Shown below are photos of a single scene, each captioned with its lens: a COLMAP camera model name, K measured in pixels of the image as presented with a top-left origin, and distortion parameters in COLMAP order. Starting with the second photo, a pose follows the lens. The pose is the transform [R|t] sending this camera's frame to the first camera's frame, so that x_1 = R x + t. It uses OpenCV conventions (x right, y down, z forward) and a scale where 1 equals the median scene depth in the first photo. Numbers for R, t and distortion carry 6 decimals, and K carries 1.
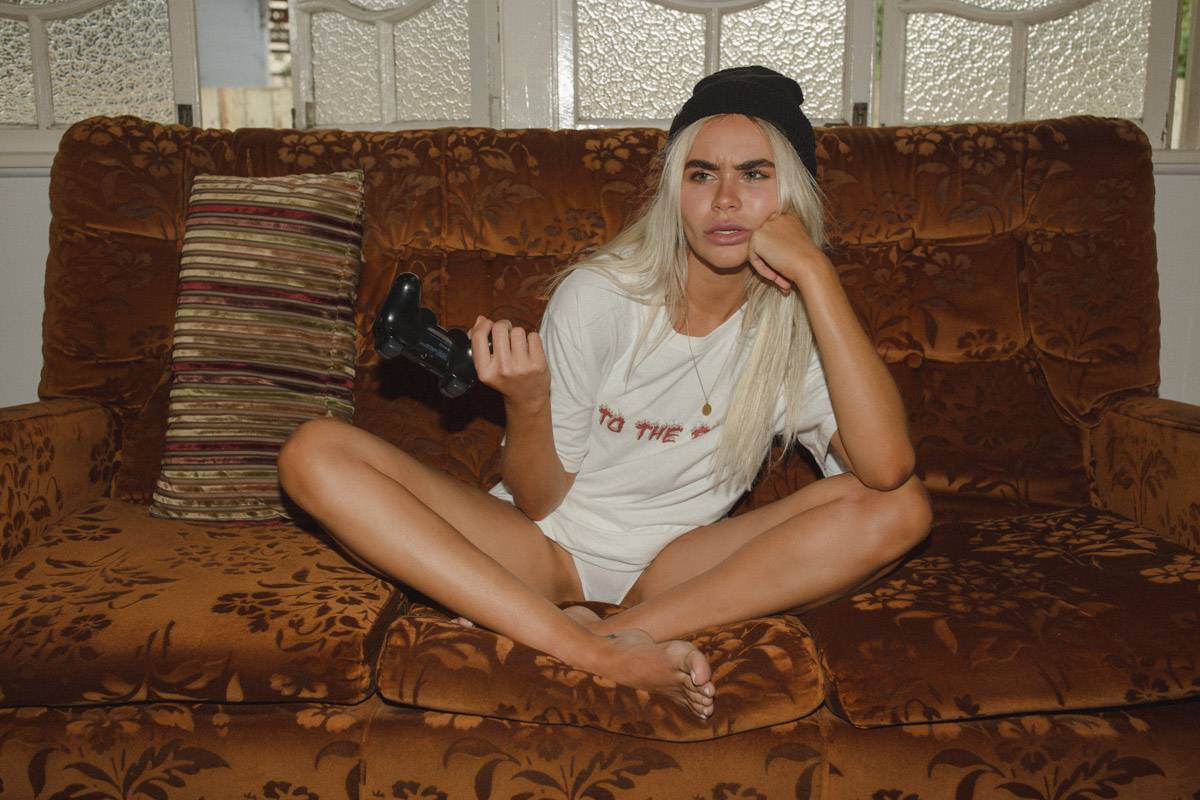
lens RADIAL K [[1248.5, 0, 596.4], [0, 1248.5, 354.7], [0, 0, 1]] dist [-0.139262, 0.212132]
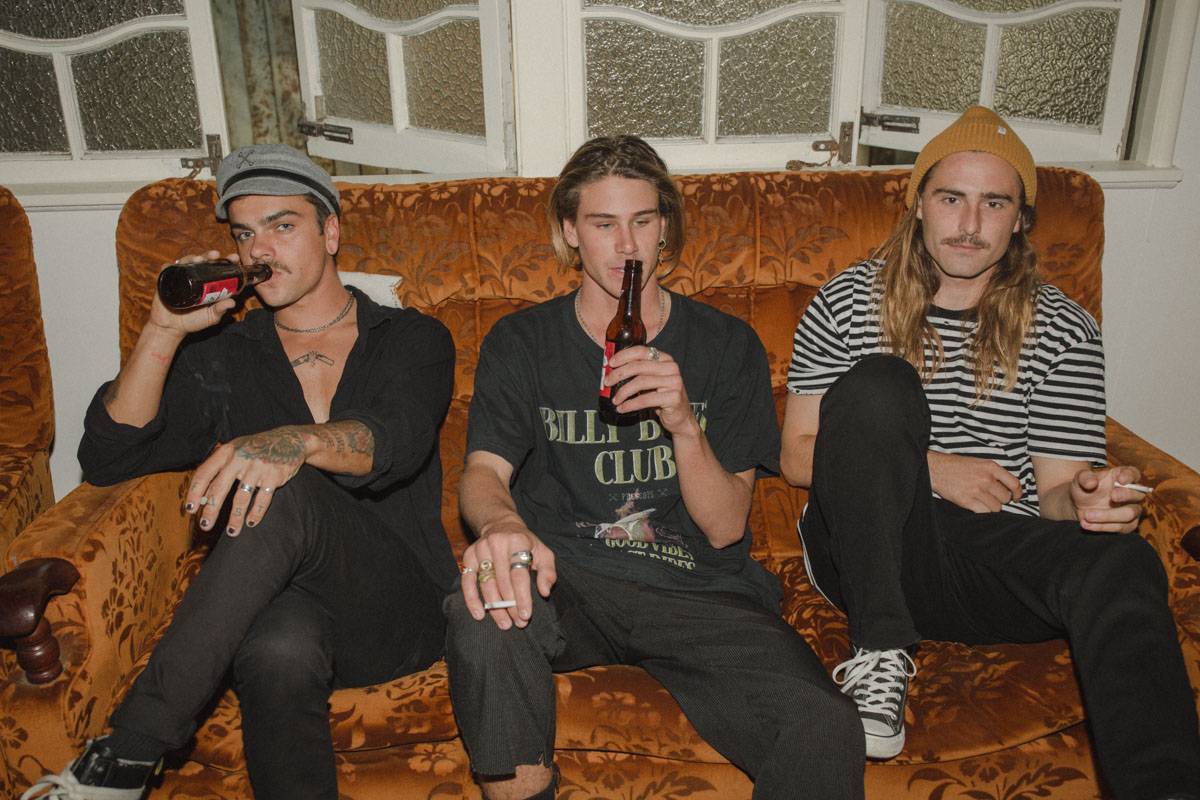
lens RADIAL K [[1248.5, 0, 596.4], [0, 1248.5, 354.7], [0, 0, 1]] dist [-0.139262, 0.212132]
pose [[0.998088, -0.029105, 0.054532, -0.084657], [0.017275, 0.978396, 0.206019, -0.279632], [-0.059351, -0.204683, 0.977027, -0.109299]]
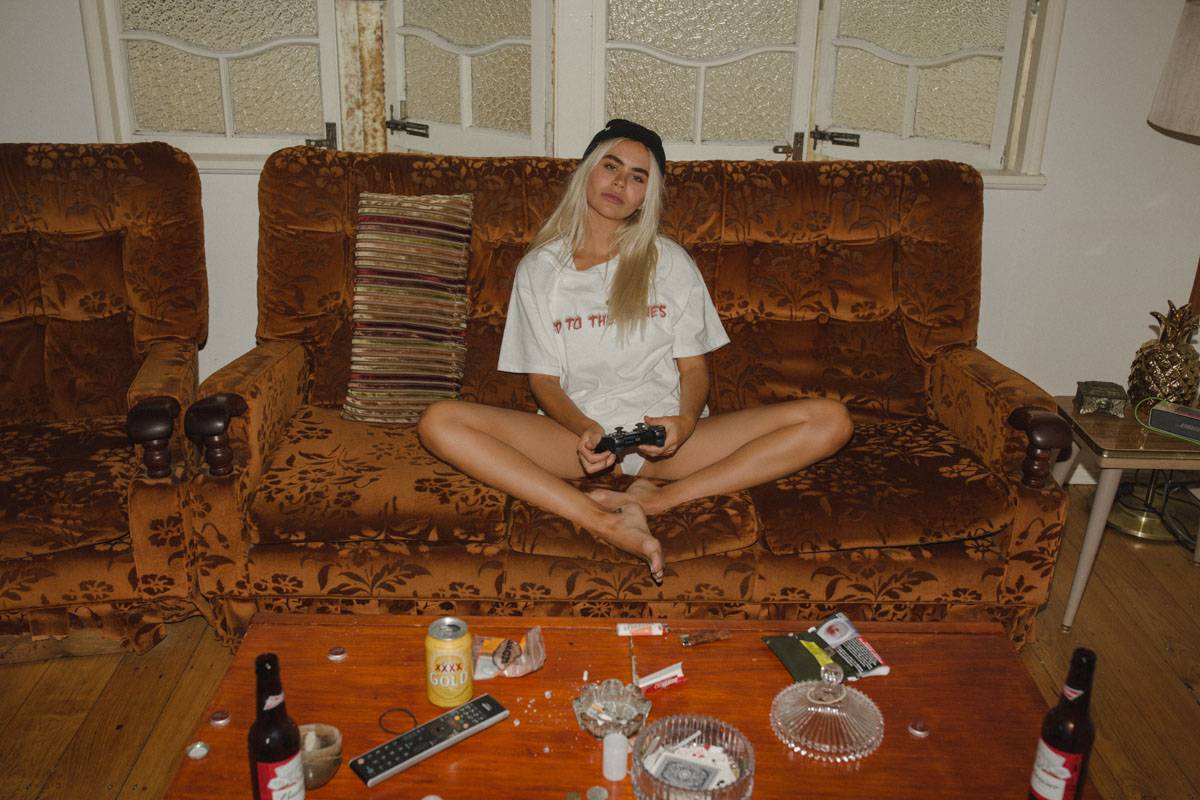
lens RADIAL K [[1248.5, 0, 596.4], [0, 1248.5, 354.7], [0, 0, 1]] dist [-0.139262, 0.212132]
pose [[0.998747, 0.013087, 0.048294, -0.111624], [-0.021079, 0.985408, 0.168897, -0.226320], [-0.045379, -0.169703, 0.984450, -0.577382]]
